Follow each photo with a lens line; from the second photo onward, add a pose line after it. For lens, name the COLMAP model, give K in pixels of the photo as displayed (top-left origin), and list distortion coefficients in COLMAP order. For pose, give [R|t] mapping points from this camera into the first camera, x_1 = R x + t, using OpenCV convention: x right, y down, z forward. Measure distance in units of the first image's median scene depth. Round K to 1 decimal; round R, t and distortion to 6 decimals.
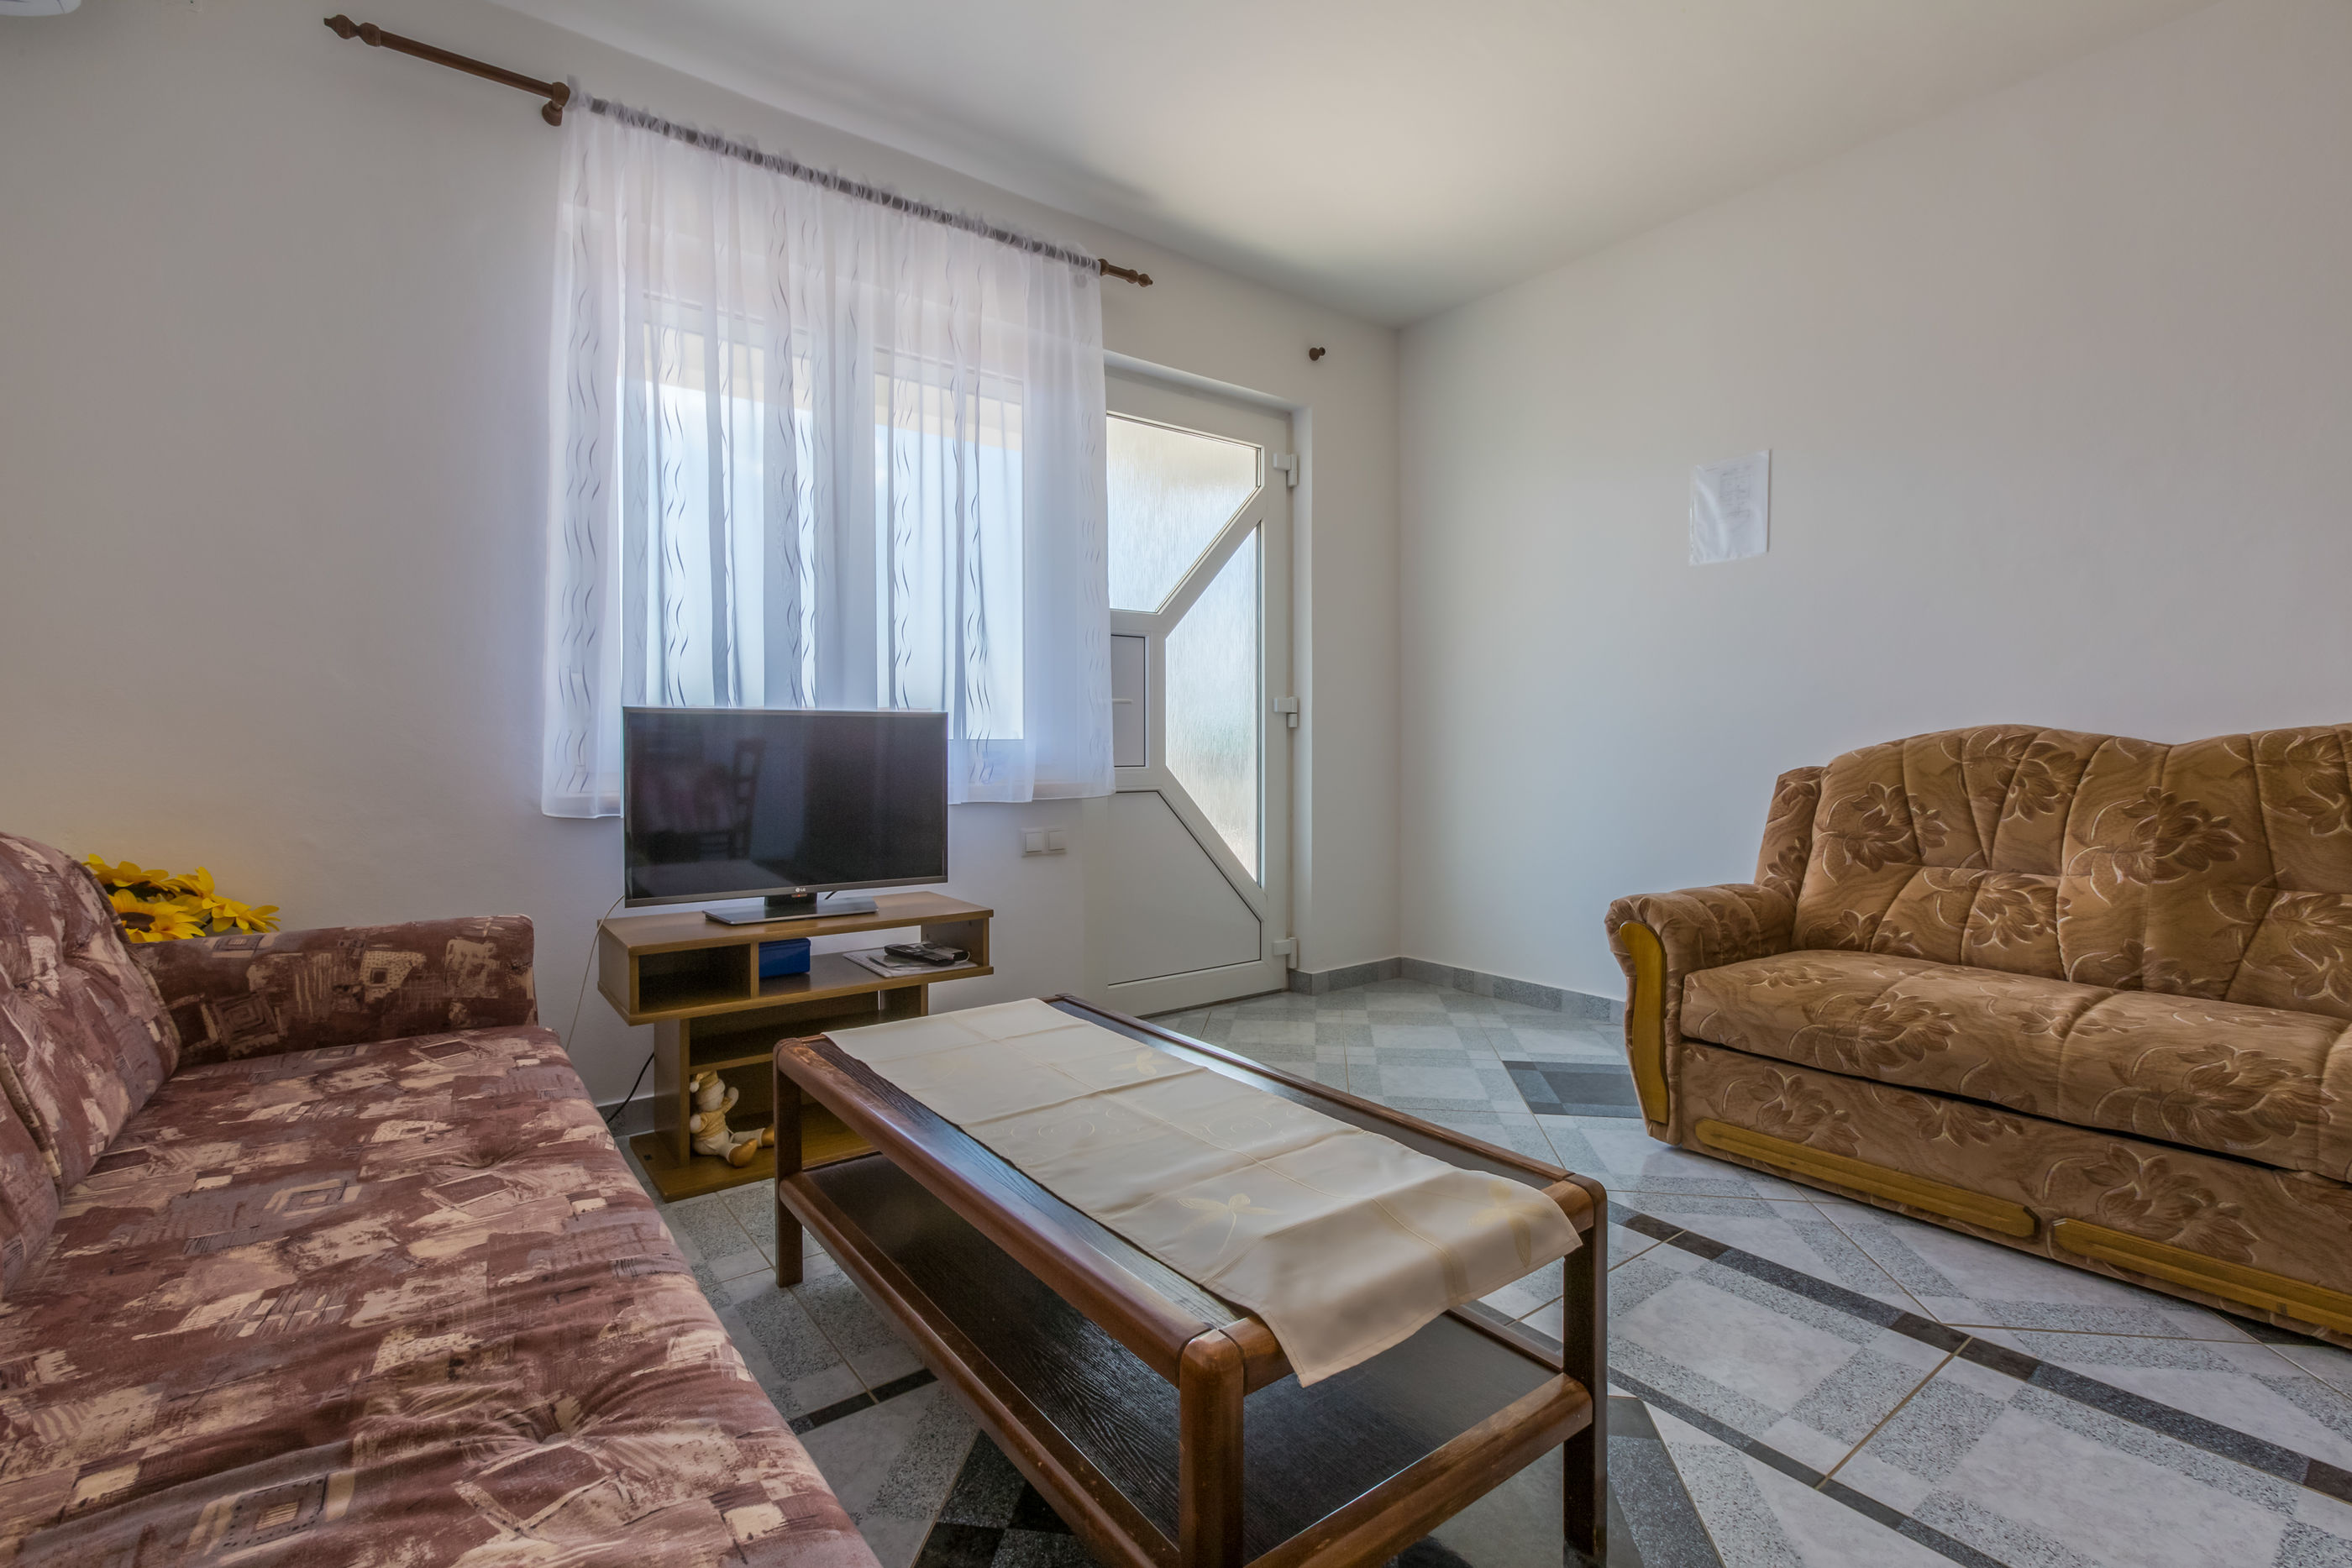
lens RADIAL K [[1061.1, 0, 1184.7], [0, 1061.1, 761.9], [0, 0, 1]] dist [0.006732, 0.000326]
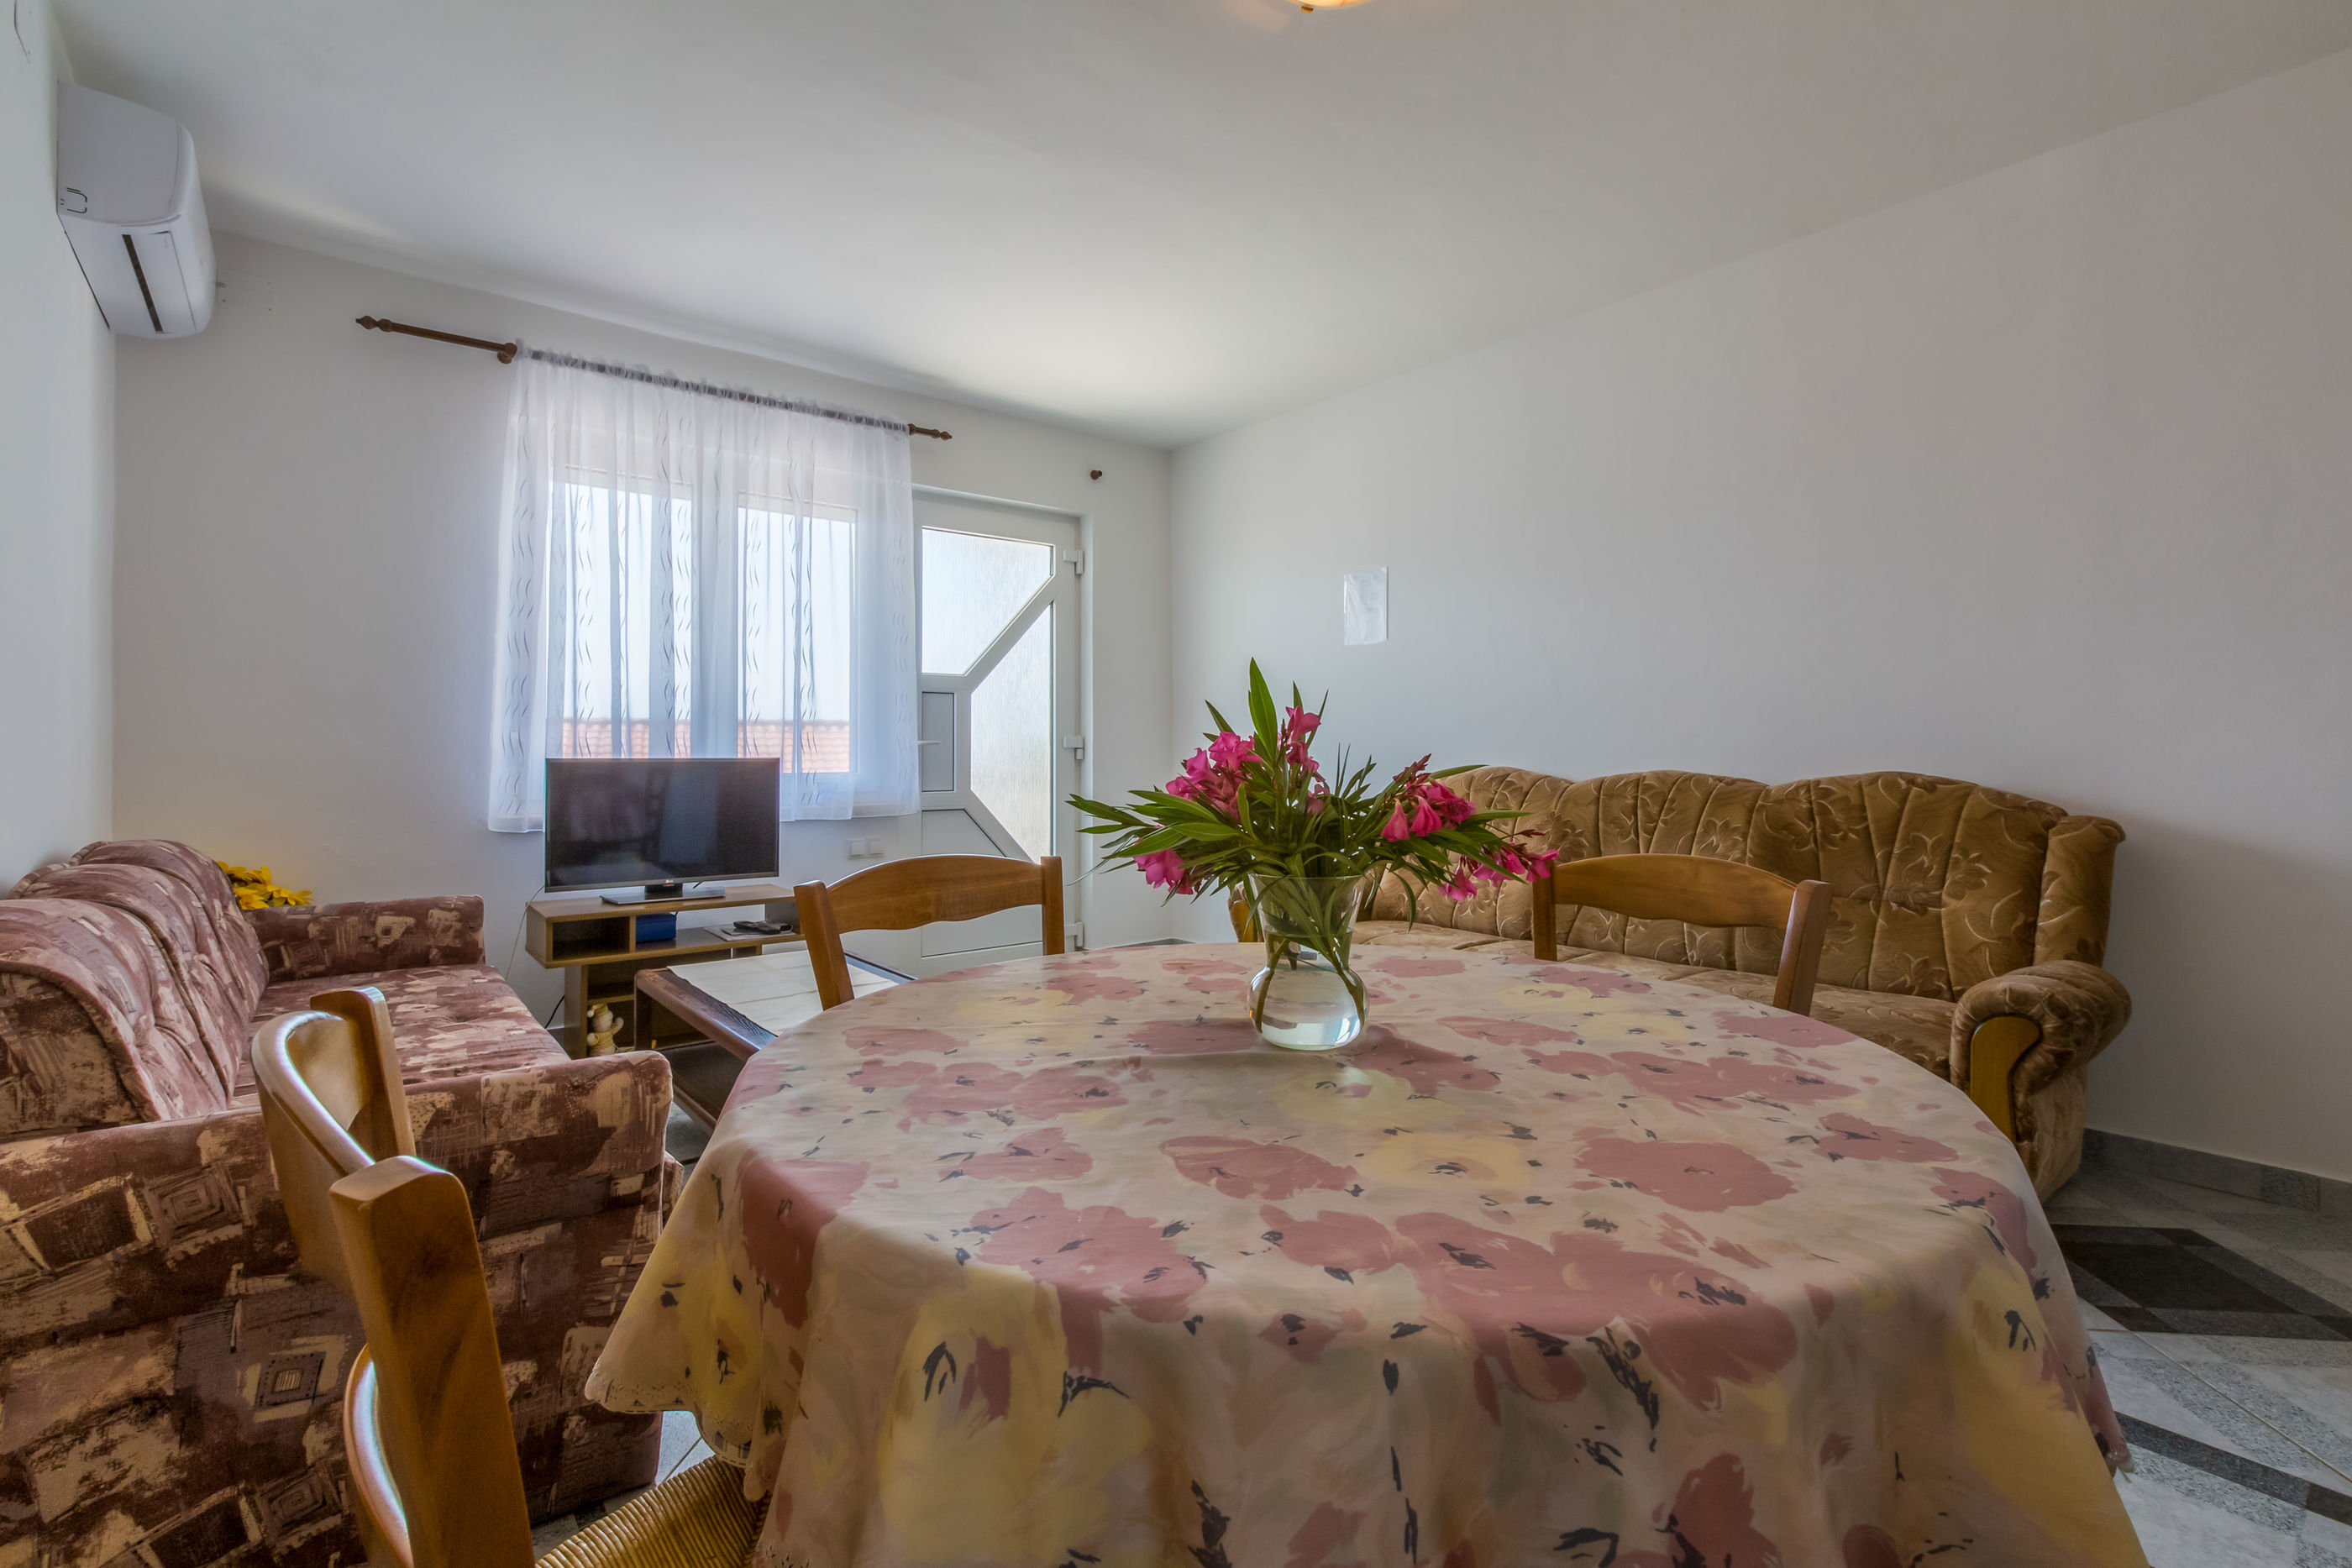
lens RADIAL K [[1063.8, 0, 1172.6], [0, 1063.8, 738.5], [0, 0, 1]] dist [0.013758, 0.000441]
pose [[0.999397, 0.001750, 0.034682, 0.281336], [-0.000771, 0.999601, -0.028219, -0.034865], [-0.034718, 0.028175, 0.999000, -0.499960]]
